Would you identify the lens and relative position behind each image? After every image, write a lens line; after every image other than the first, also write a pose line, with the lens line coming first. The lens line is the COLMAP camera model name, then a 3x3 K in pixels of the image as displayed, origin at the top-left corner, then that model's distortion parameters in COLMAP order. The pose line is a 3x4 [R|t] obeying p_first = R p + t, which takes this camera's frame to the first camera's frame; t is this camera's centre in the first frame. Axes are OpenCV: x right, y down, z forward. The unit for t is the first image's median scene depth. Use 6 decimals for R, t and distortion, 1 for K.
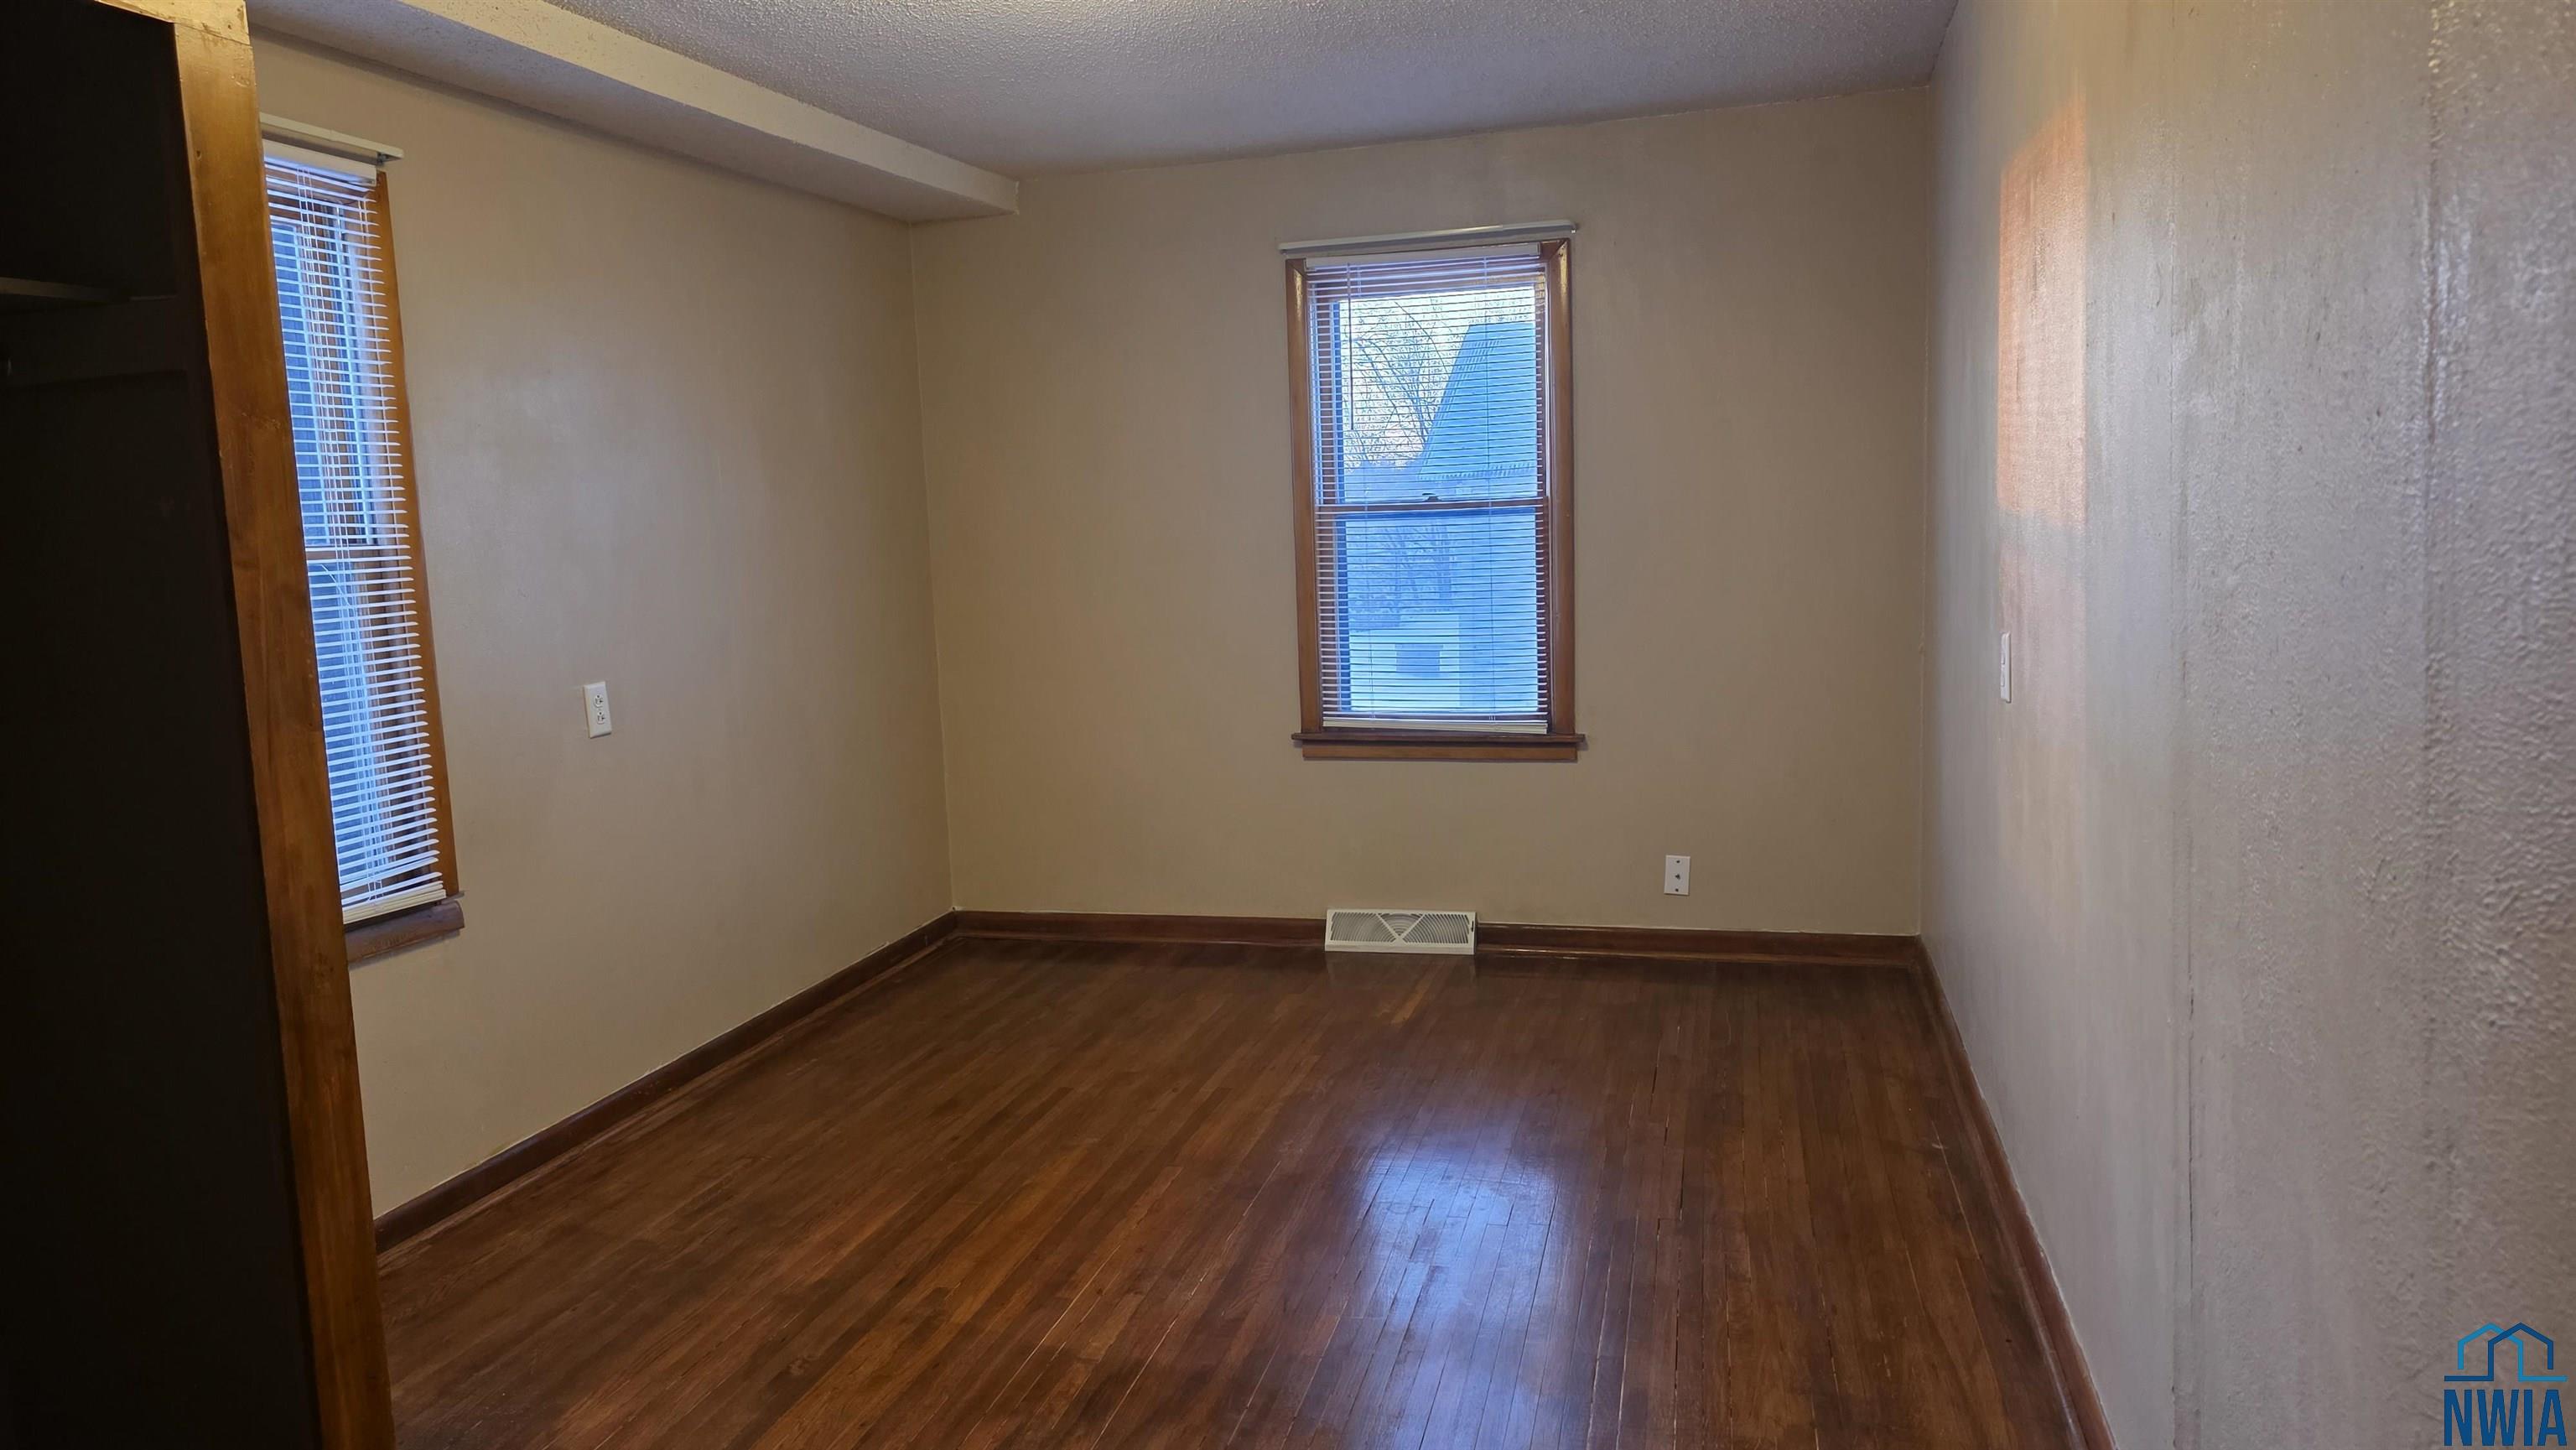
lens RADIAL K [[1718.1, 0, 1280.1], [0, 1718.1, 717.6], [0, 0, 1]] dist [0.064636, 0.000499]
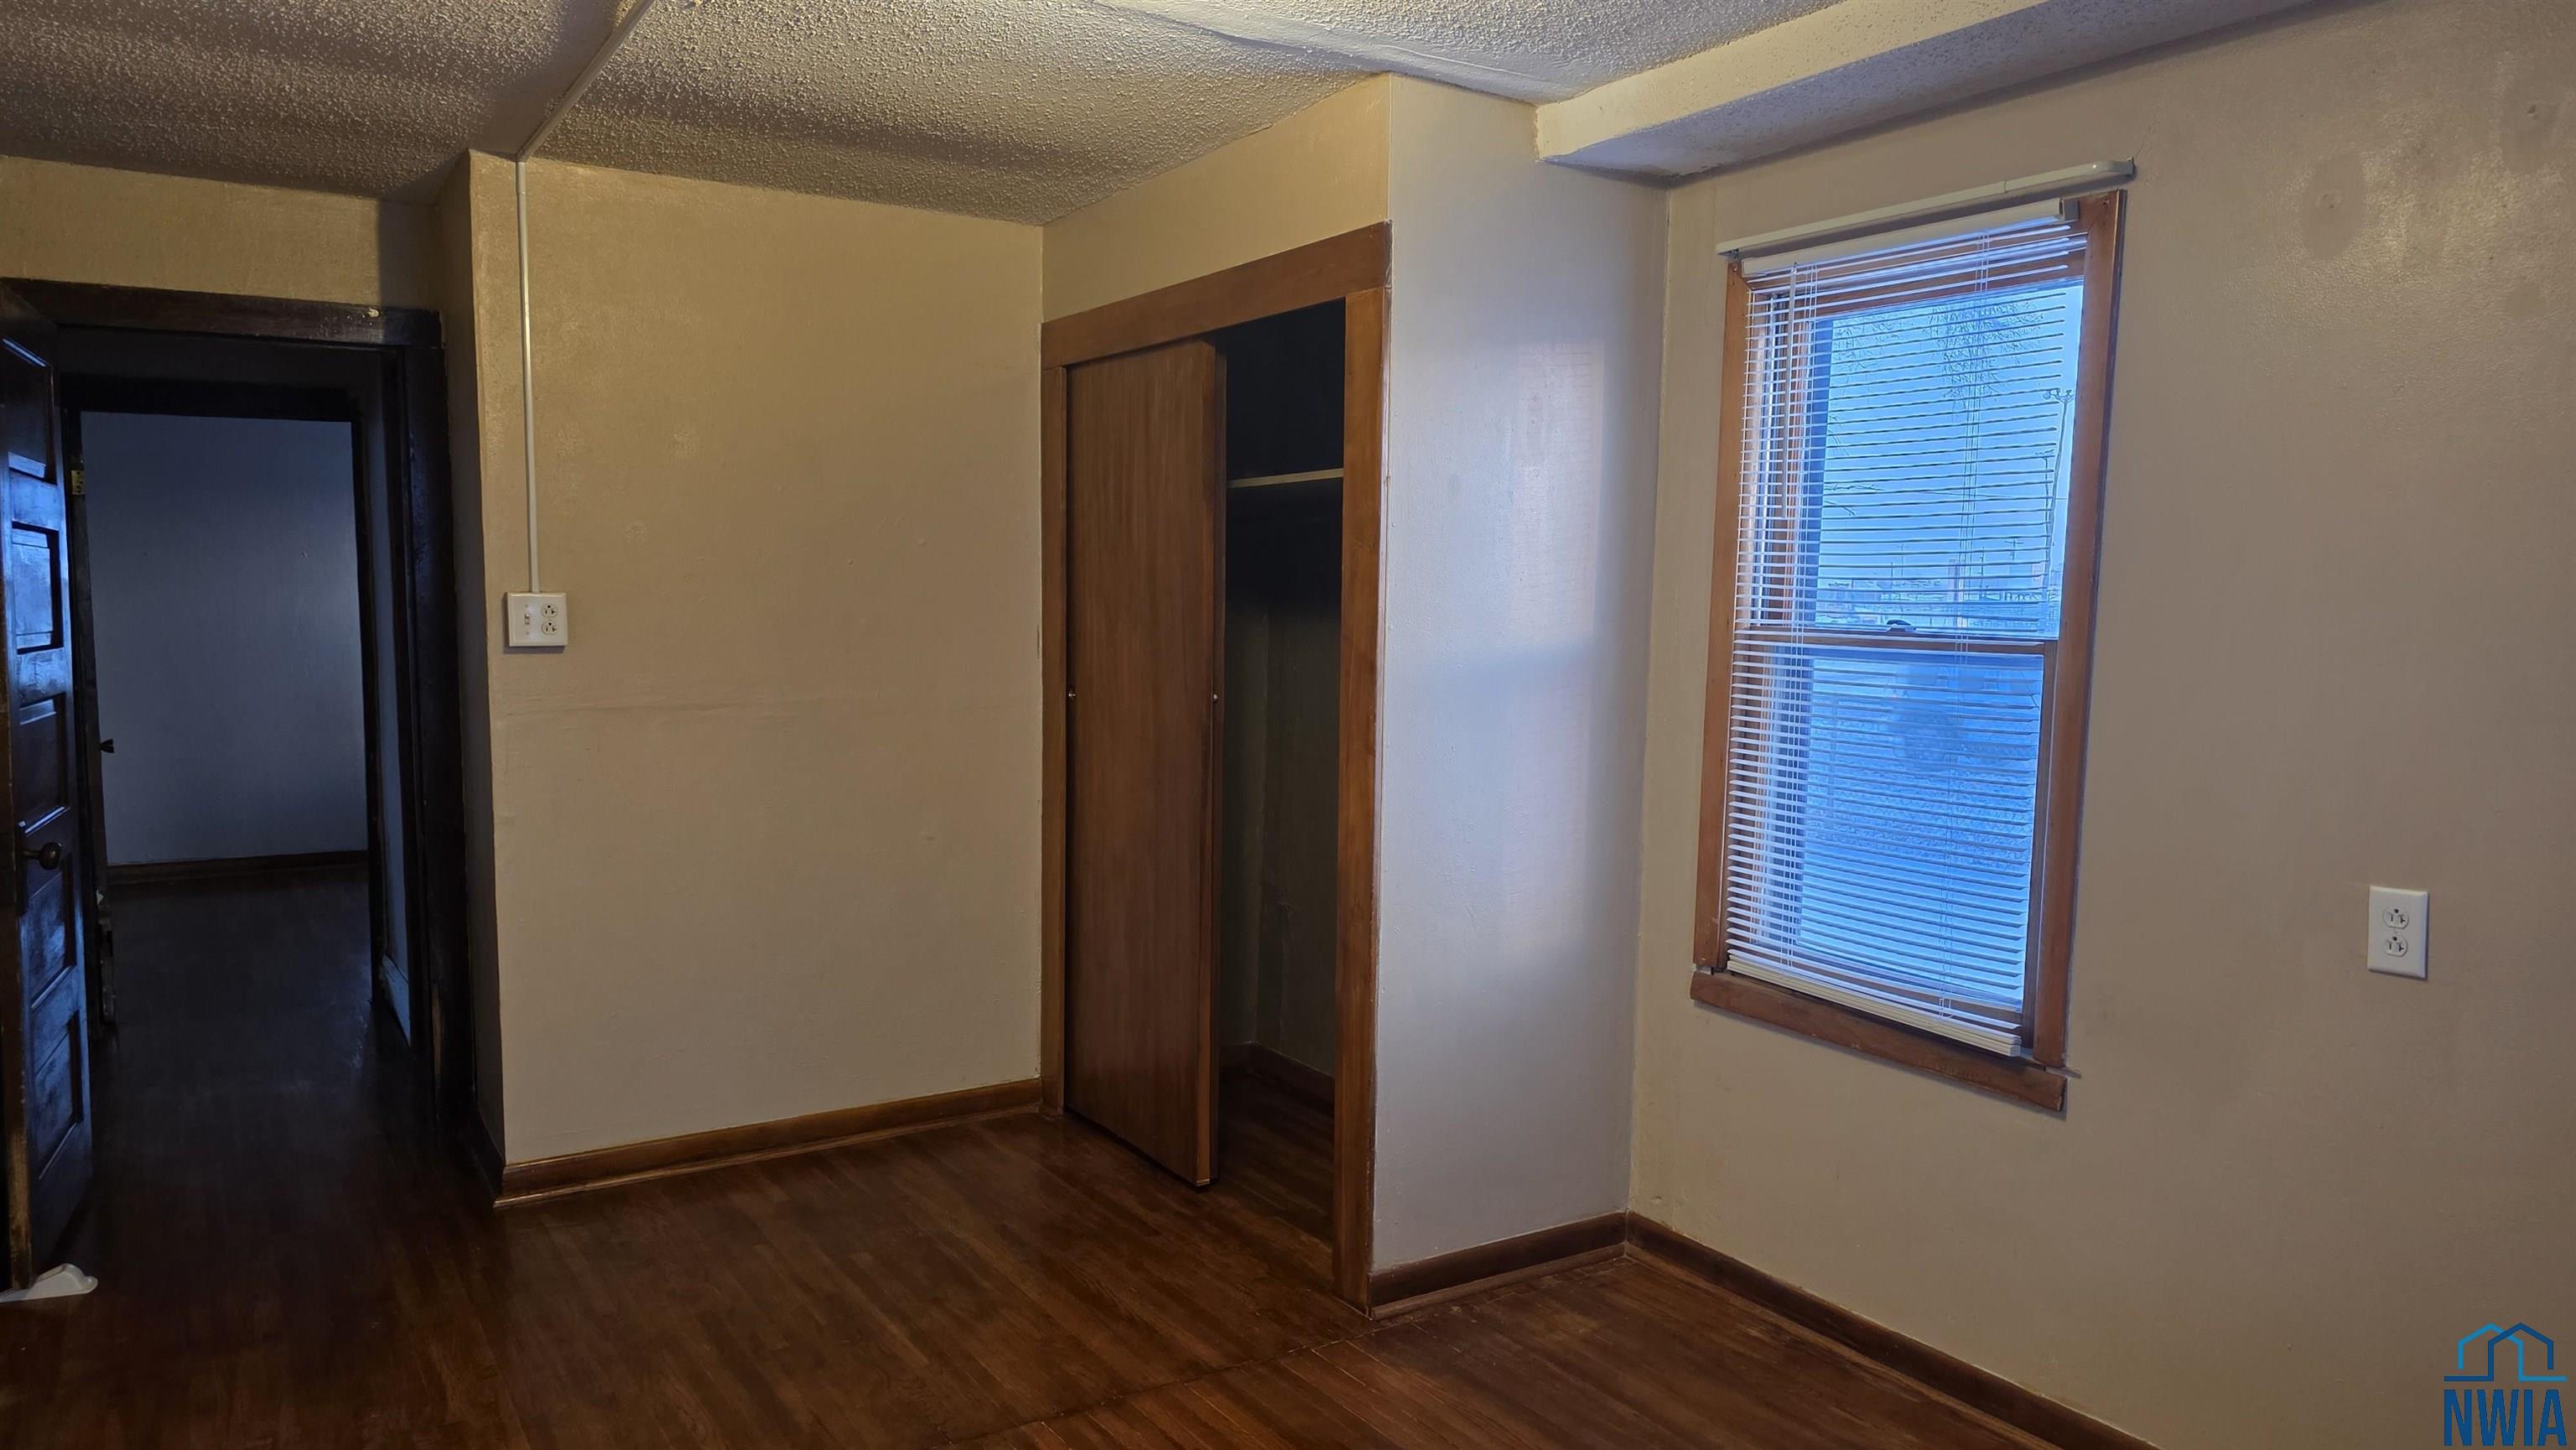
lens RADIAL K [[1718.1, 0, 1281.6], [0, 1718.1, 729.2], [0, 0, 1]] dist [0.064636, 0.000499]
pose [[-0.671692, 0.106359, -0.733156, 0.416522], [-0.066156, 0.977075, 0.202354, -0.229105], [0.737870, 0.184423, -0.649258, 1.456261]]
